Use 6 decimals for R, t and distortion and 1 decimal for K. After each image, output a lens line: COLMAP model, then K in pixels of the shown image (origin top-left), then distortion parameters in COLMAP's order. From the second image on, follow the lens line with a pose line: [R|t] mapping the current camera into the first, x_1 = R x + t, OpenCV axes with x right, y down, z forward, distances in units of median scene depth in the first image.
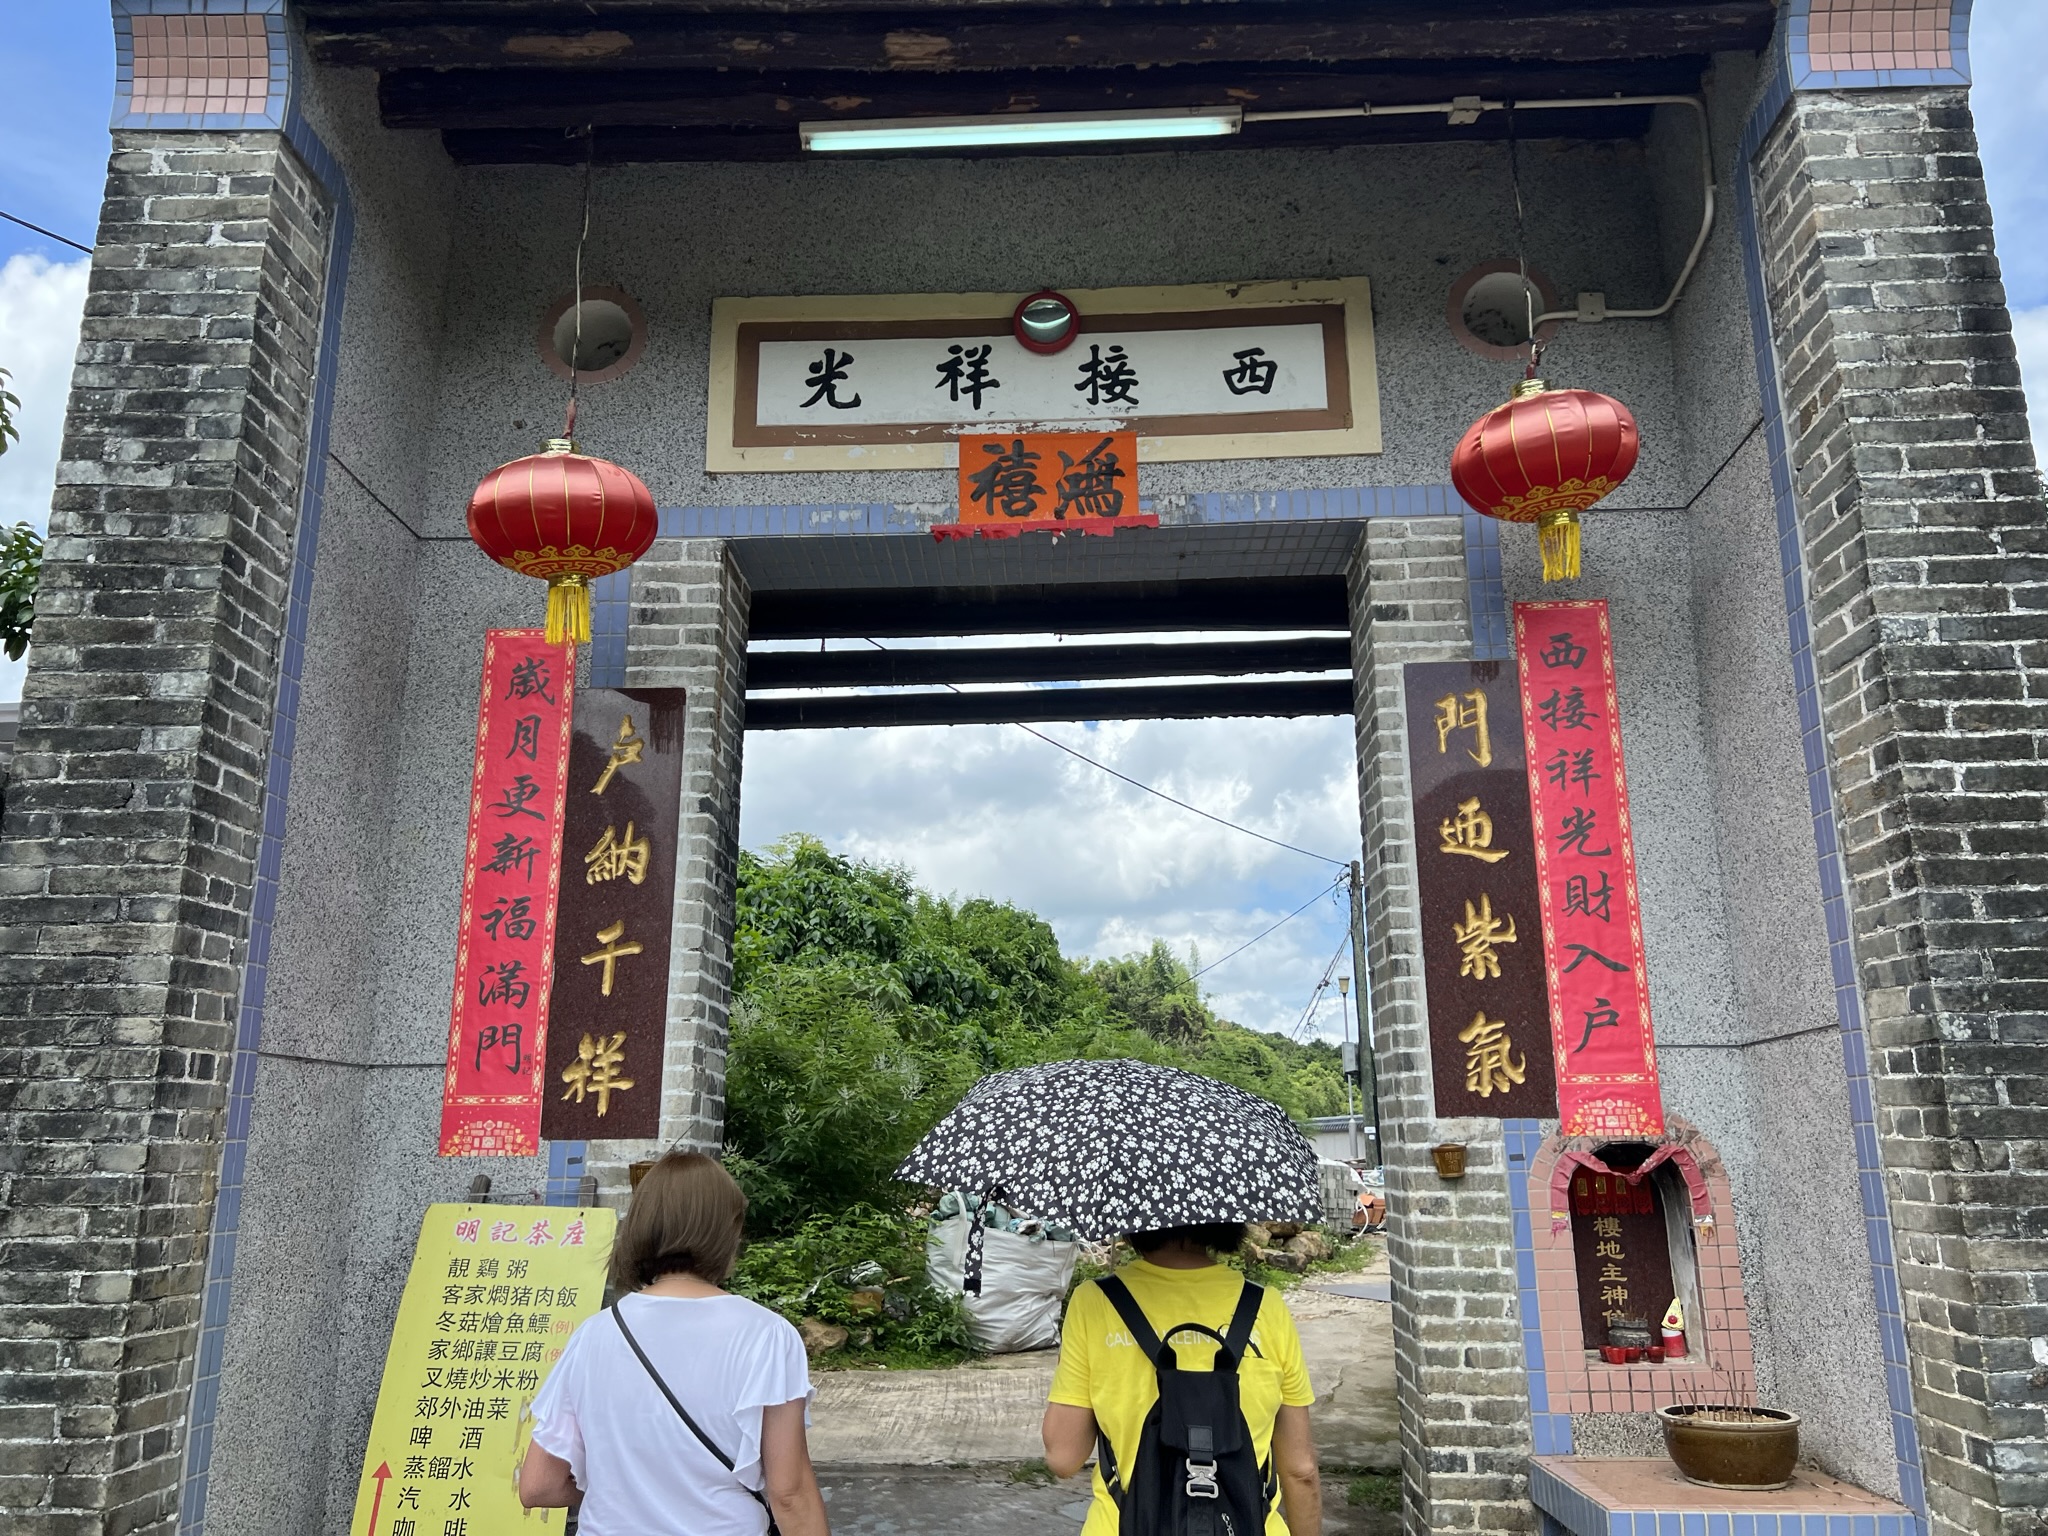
lens RADIAL K [[1535.4, 0, 1036.5], [0, 1535.4, 763.2], [0, 0, 1]] dist [0.010669, -0.031951]
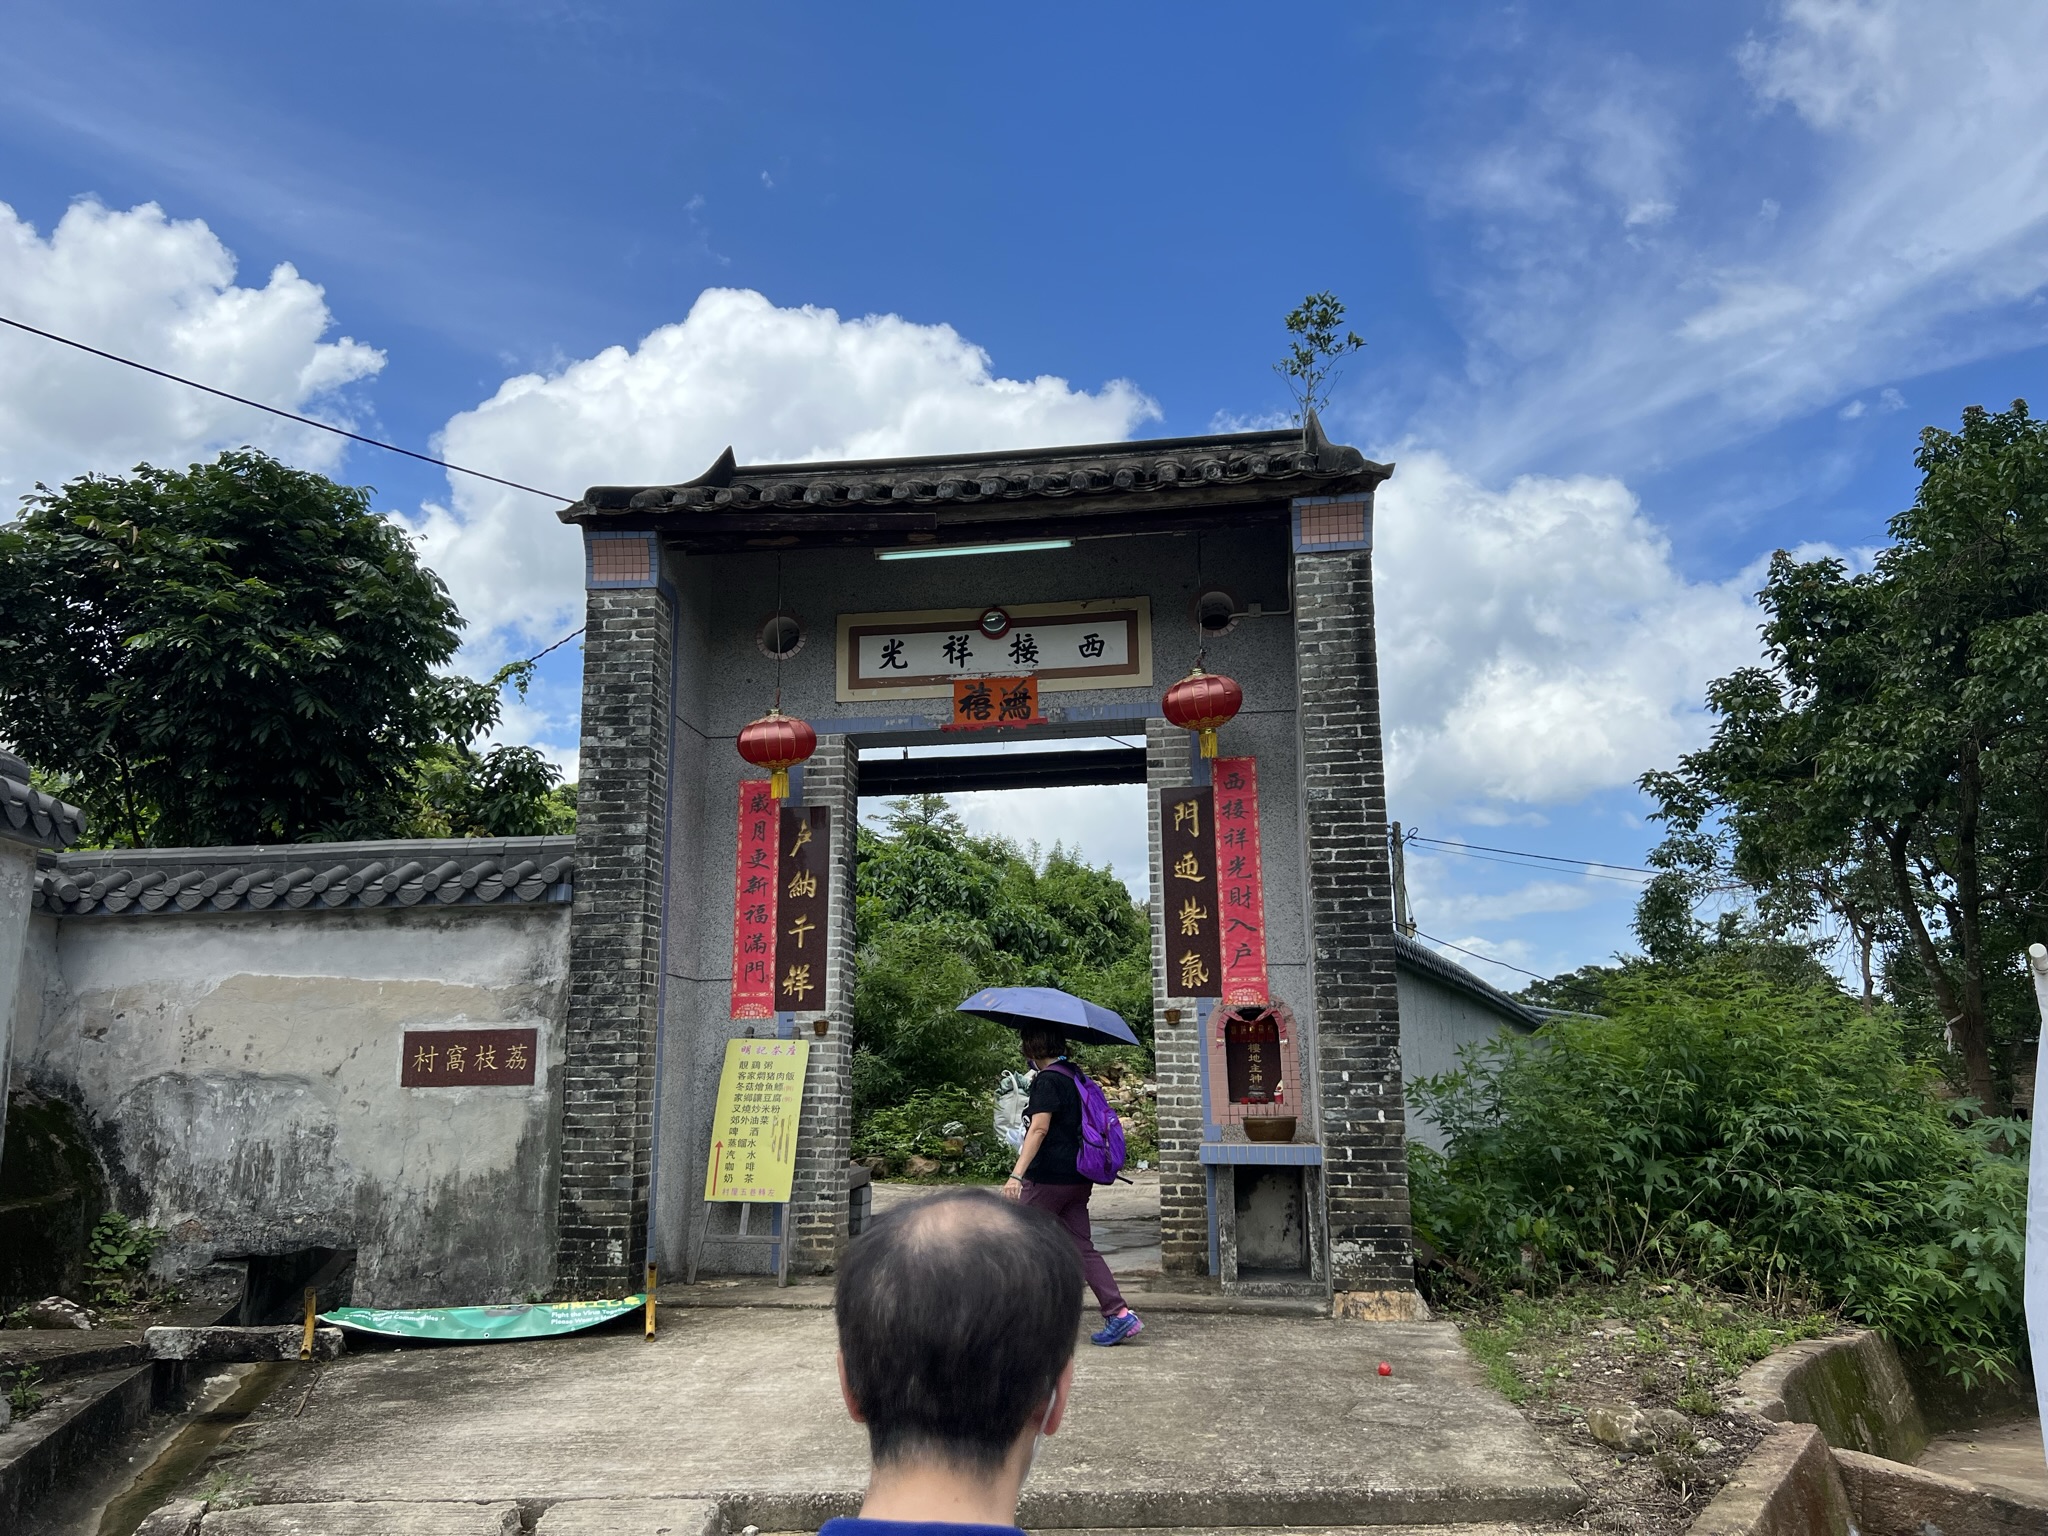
lens RADIAL K [[1535.4, 0, 1010.5], [0, 1535.4, 756.5], [0, 0, 1]] dist [0.010669, -0.031951]
pose [[0.994958, -0.025225, -0.097063, 0.266553], [0.028115, 0.999198, 0.028525, -0.195886], [0.096266, -0.031110, 0.994869, -1.272185]]
